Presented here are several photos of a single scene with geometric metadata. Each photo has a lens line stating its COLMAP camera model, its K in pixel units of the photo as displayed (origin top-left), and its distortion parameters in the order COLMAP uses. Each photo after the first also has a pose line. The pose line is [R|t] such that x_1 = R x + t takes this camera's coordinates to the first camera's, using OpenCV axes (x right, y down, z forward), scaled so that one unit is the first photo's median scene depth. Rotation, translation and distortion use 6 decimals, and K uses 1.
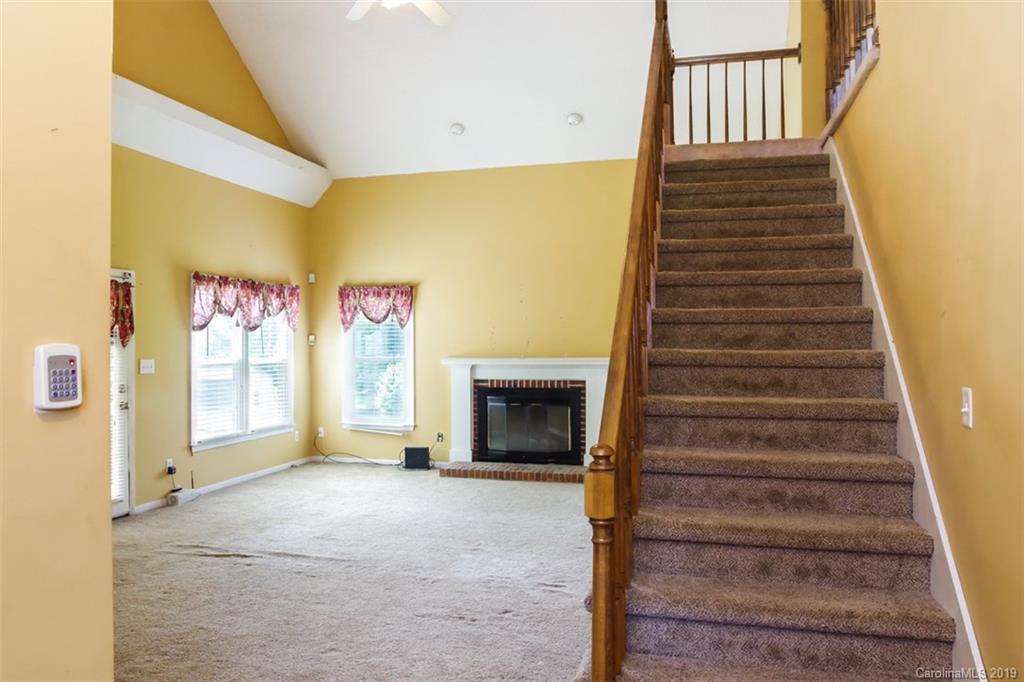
lens RADIAL K [[747.2, 0, 512.0], [0, 747.2, 341.0], [0, 0, 1]] dist [-0.080561, 0.053996]
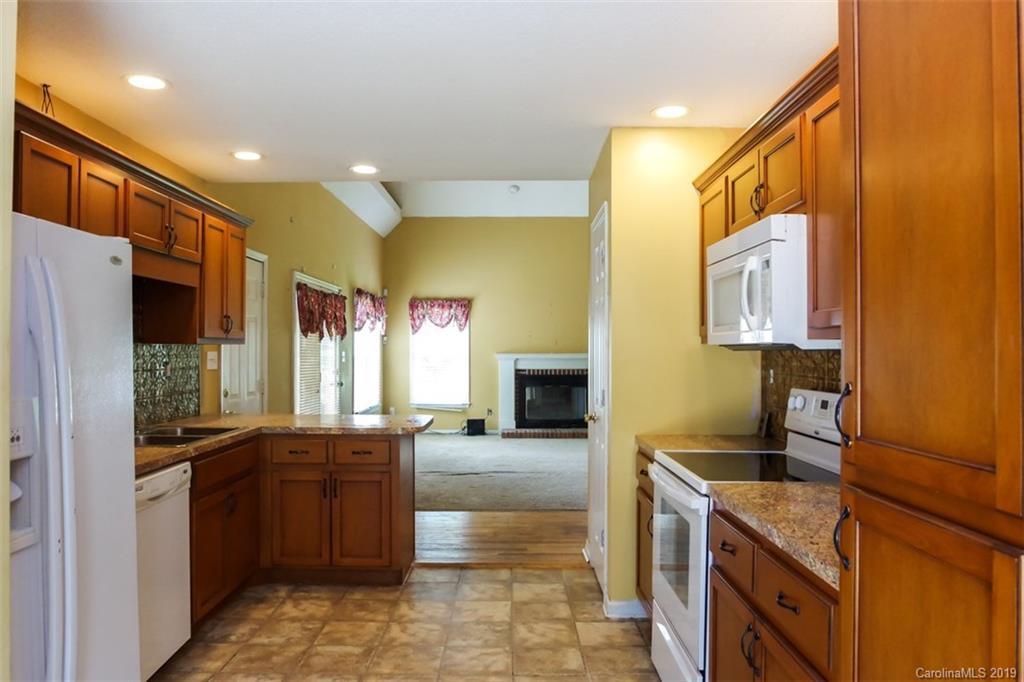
lens RADIAL K [[747.2, 0, 512.0], [0, 747.2, 341.0], [0, 0, 1]] dist [-0.080561, 0.053996]
pose [[0.965066, 0.006975, 0.261916, -0.422510], [-0.004250, 0.999931, -0.010967, 0.014531], [-0.261974, 0.009470, 0.965028, -0.335154]]
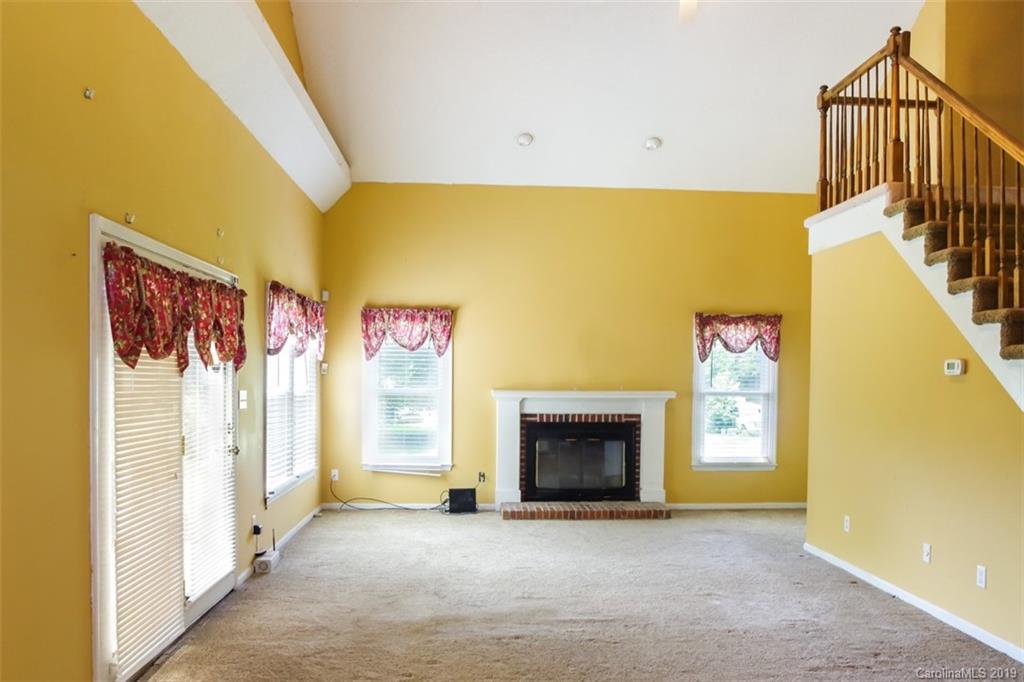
lens RADIAL K [[752.8, 0, 512.9], [0, 752.8, 398.5], [0, 0, 1]] dist [-0.076201, 0.000289]
pose [[0.947378, 0.002867, 0.320105, -0.362558], [-0.013467, 0.999432, 0.030904, 0.003968], [-0.319834, -0.033589, 0.946878, 0.119019]]
